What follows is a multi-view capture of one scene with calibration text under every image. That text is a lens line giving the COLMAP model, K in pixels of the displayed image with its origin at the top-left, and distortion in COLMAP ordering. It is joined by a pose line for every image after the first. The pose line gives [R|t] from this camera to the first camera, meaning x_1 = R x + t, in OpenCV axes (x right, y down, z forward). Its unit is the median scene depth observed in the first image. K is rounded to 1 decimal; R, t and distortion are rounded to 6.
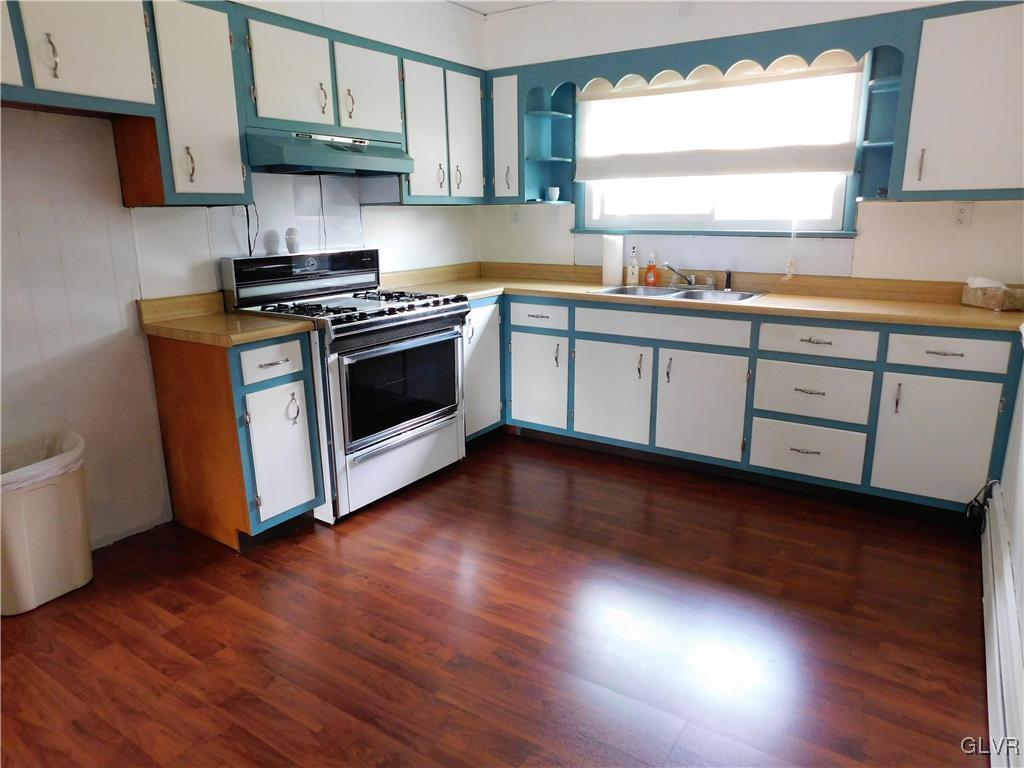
lens RADIAL K [[682.8, 0, 505.5], [0, 682.8, 387.1], [0, 0, 1]] dist [-0.057352, 0.032813]
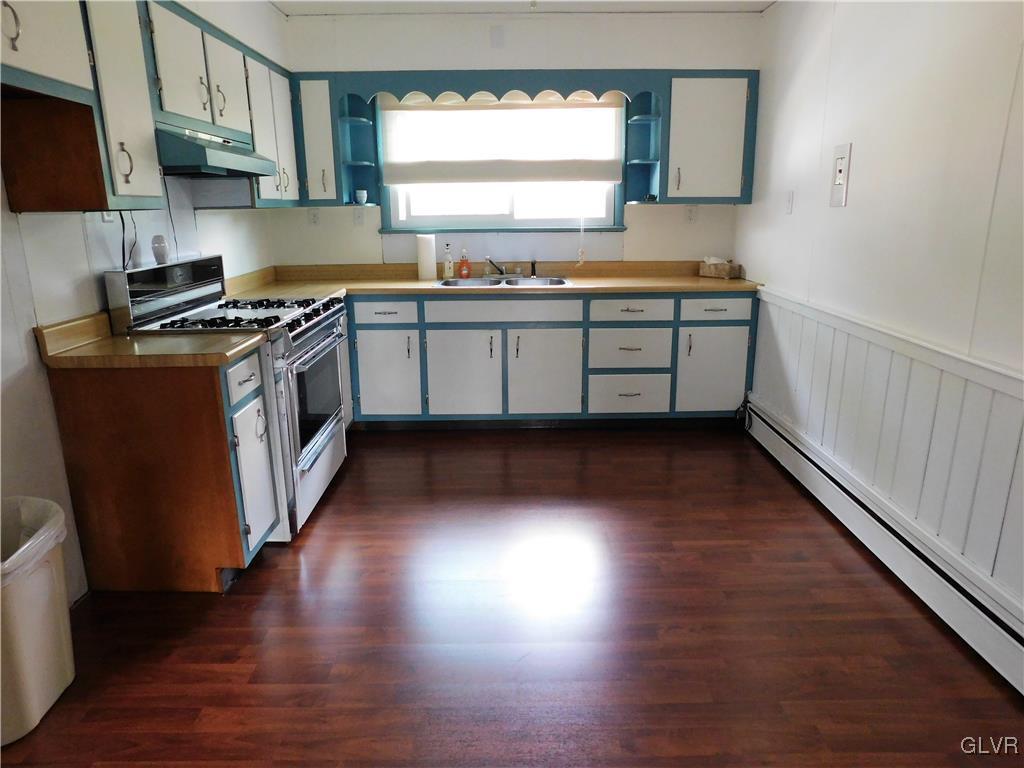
lens RADIAL K [[682.8, 0, 511.7], [0, 682.8, 386.2], [0, 0, 1]] dist [-0.057352, 0.032813]
pose [[0.825965, -0.143103, 0.545255, -0.430641], [0.141791, 0.988885, 0.044746, -0.012177], [-0.545598, 0.040353, 0.837075, 0.015592]]
